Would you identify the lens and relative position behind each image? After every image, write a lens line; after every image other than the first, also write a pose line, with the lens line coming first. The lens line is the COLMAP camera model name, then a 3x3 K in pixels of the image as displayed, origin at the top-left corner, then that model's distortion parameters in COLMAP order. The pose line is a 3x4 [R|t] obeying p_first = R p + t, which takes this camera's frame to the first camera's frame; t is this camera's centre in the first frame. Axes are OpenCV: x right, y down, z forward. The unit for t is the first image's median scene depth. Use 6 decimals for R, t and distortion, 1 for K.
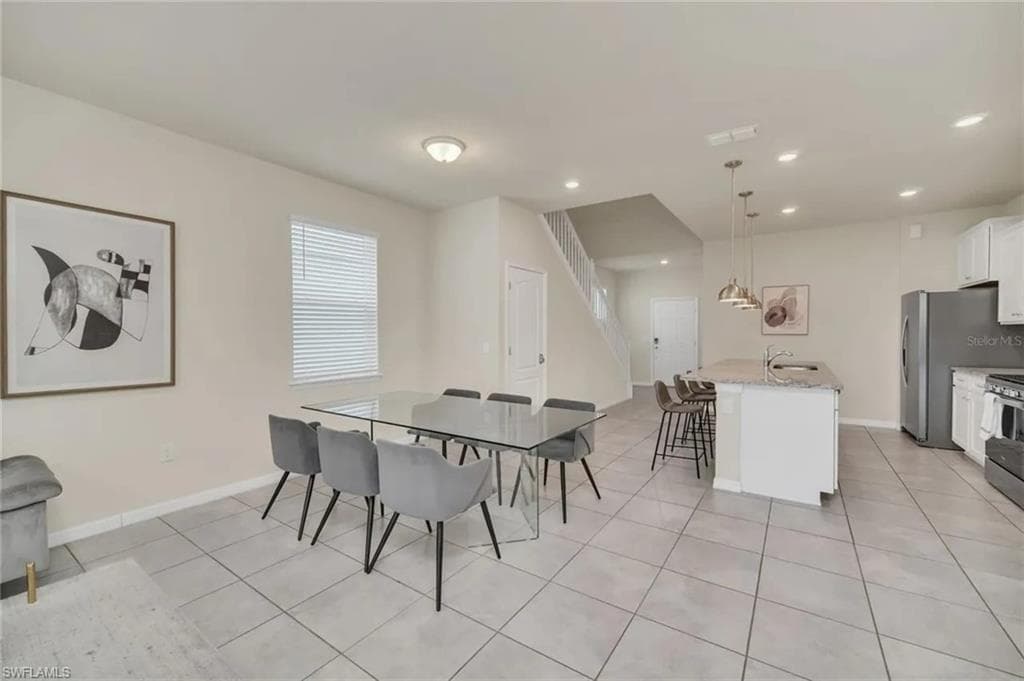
lens RADIAL K [[412.3, 0, 516.1], [0, 412.3, 337.5], [0, 0, 1]] dist [-0.000842, -0.000084]
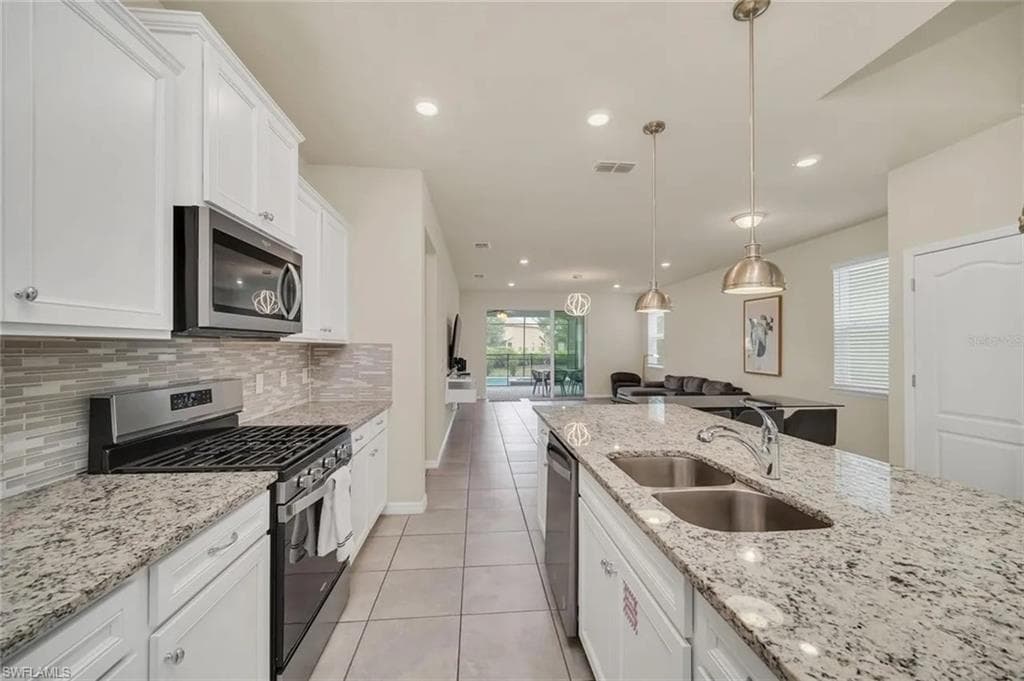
lens RADIAL K [[412.3, 0, 516.1], [0, 412.3, 337.5], [0, 0, 1]] dist [-0.000842, -0.000084]
pose [[-0.761009, -0.016068, -0.648542, 1.479823], [-0.003458, 0.999779, -0.020713, -0.026541], [0.648732, -0.013520, -0.760897, 1.728643]]
